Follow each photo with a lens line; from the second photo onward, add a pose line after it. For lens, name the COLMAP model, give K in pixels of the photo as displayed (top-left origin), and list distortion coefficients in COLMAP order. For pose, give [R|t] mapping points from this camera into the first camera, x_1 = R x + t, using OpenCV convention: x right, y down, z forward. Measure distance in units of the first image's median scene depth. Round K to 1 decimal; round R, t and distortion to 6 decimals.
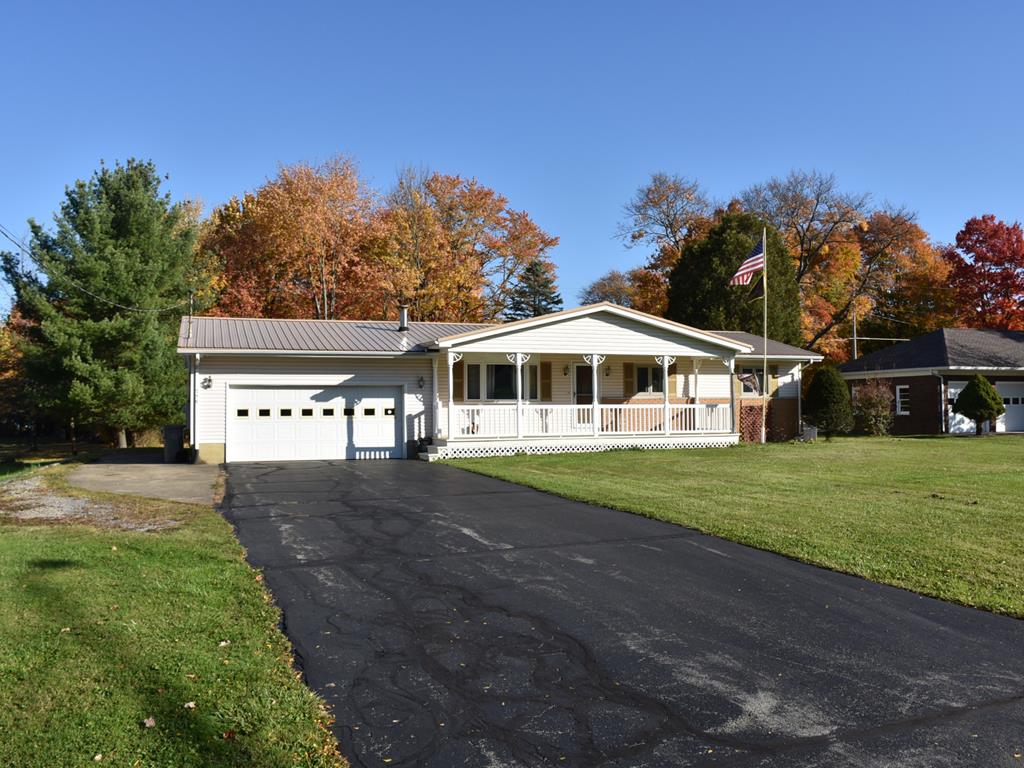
lens RADIAL K [[868.8, 0, 505.4], [0, 868.8, 386.1], [0, 0, 1]] dist [-0.149164, 0.100613]
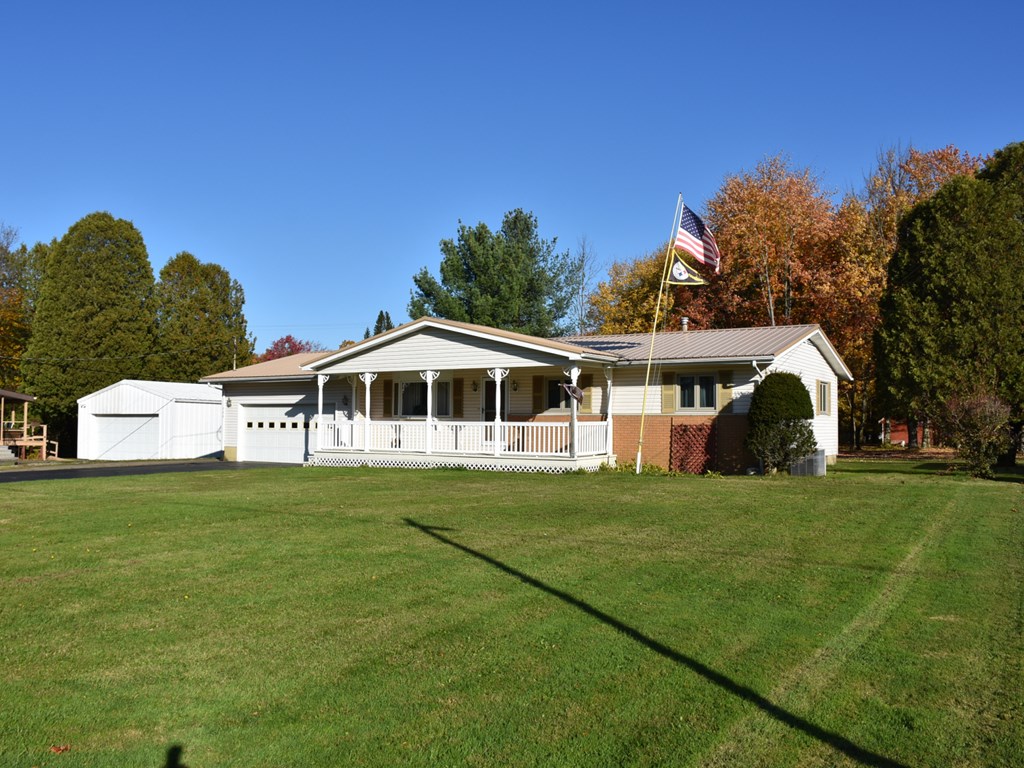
lens RADIAL K [[868.8, 0, 479.4], [0, 868.8, 371.4], [0, 0, 1]] dist [-0.149164, 0.100613]
pose [[0.599552, -0.038088, -0.799429, 0.863001], [0.009992, 0.999145, -0.040109, 0.004547], [0.800274, 0.016059, 0.599420, 0.420871]]
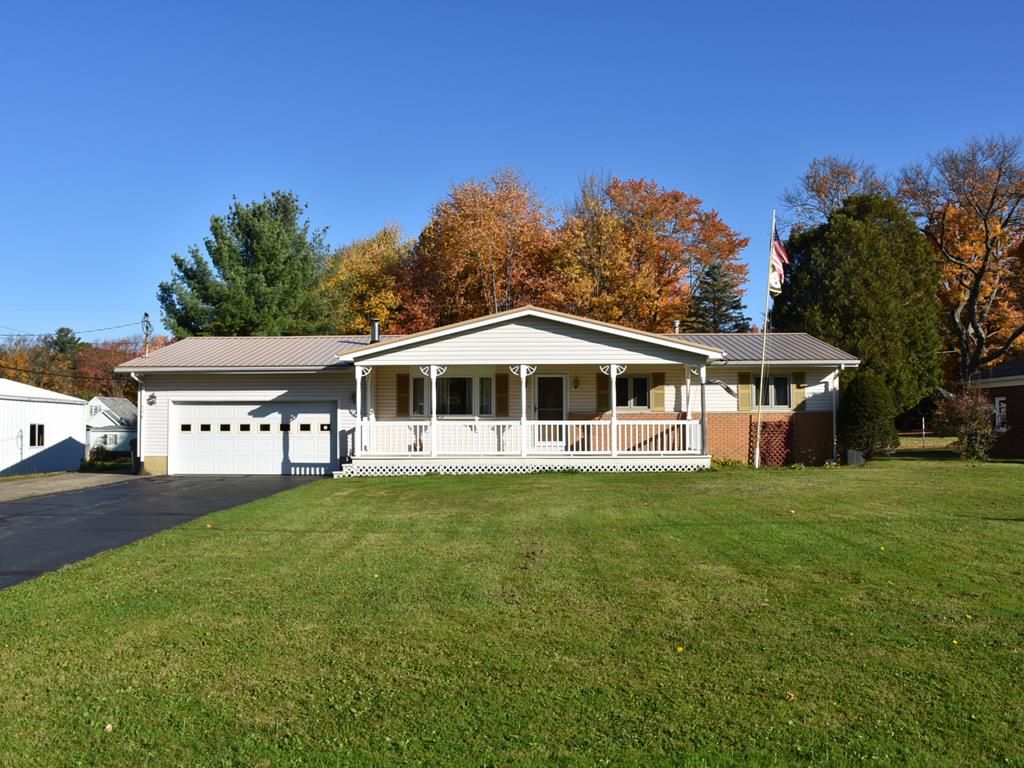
lens RADIAL K [[868.8, 0, 490.1], [0, 868.8, 382.8], [0, 0, 1]] dist [-0.149164, 0.100613]
pose [[0.931055, -0.014135, -0.364605, 0.370444], [0.007377, 0.999774, -0.019922, -0.000202], [0.364804, 0.015859, 0.930949, 0.141011]]
